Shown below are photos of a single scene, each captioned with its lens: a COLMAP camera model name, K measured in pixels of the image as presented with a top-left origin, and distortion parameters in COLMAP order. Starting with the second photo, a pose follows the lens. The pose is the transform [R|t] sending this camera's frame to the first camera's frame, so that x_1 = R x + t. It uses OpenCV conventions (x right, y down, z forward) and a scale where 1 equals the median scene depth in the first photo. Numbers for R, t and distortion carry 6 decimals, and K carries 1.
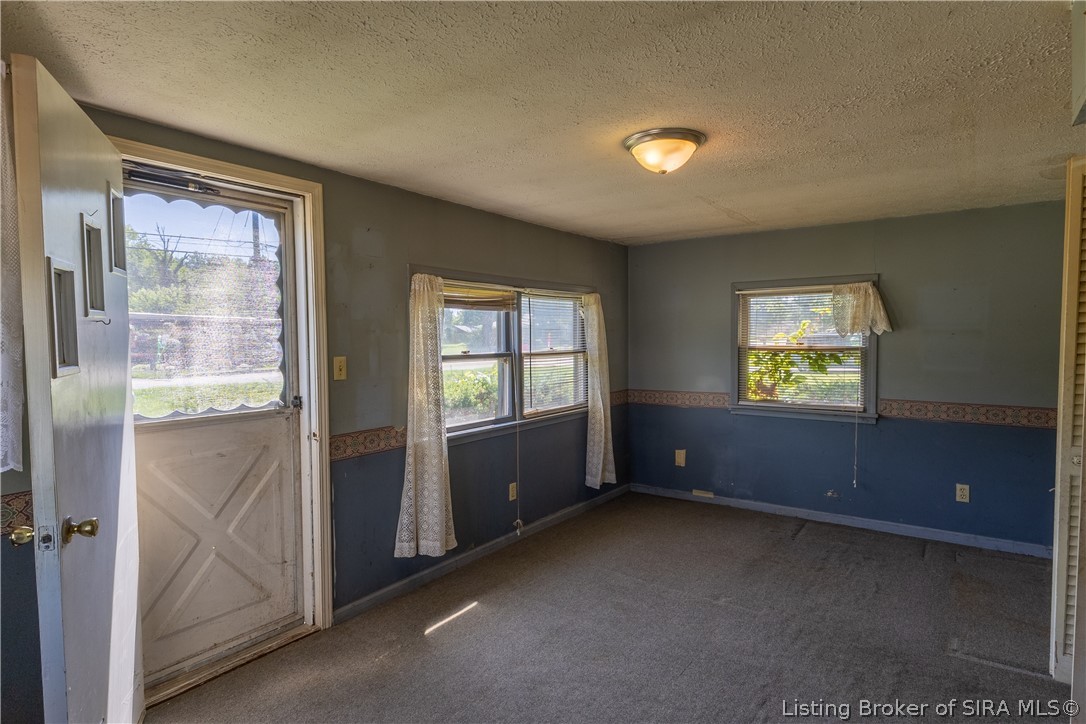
lens RADIAL K [[581.6, 0, 543.0], [0, 581.6, 362.0], [0, 0, 1]] dist [0.027313, -0.014036]
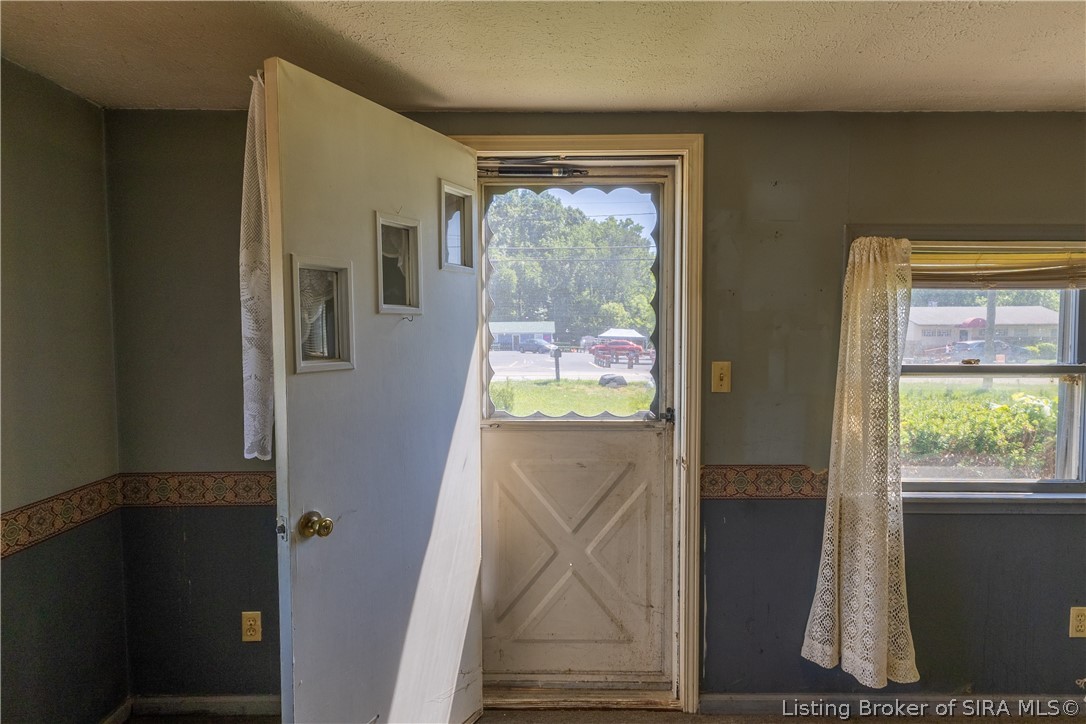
lens RADIAL K [[581.6, 0, 543.0], [0, 581.6, 362.0], [0, 0, 1]] dist [0.027313, -0.014036]
pose [[0.589033, 0.041327, -0.807052, 0.122038], [-0.039036, 0.998981, 0.022665, -0.016762], [0.807166, 0.018154, 0.590046, 0.379728]]
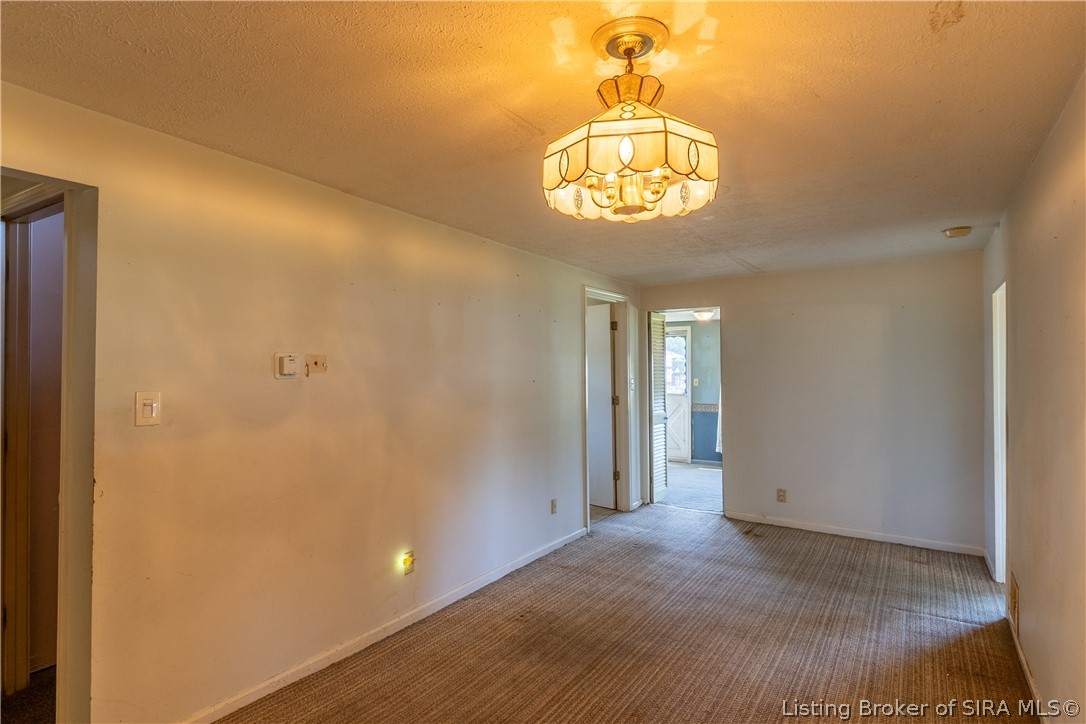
lens RADIAL K [[581.6, 0, 543.0], [0, 581.6, 362.0], [0, 0, 1]] dist [0.027313, -0.014036]
pose [[0.047649, -0.005196, -0.998851, 2.768799], [-0.050214, 0.998710, -0.007591, -0.033457], [0.997601, 0.050518, 0.047326, 0.029002]]
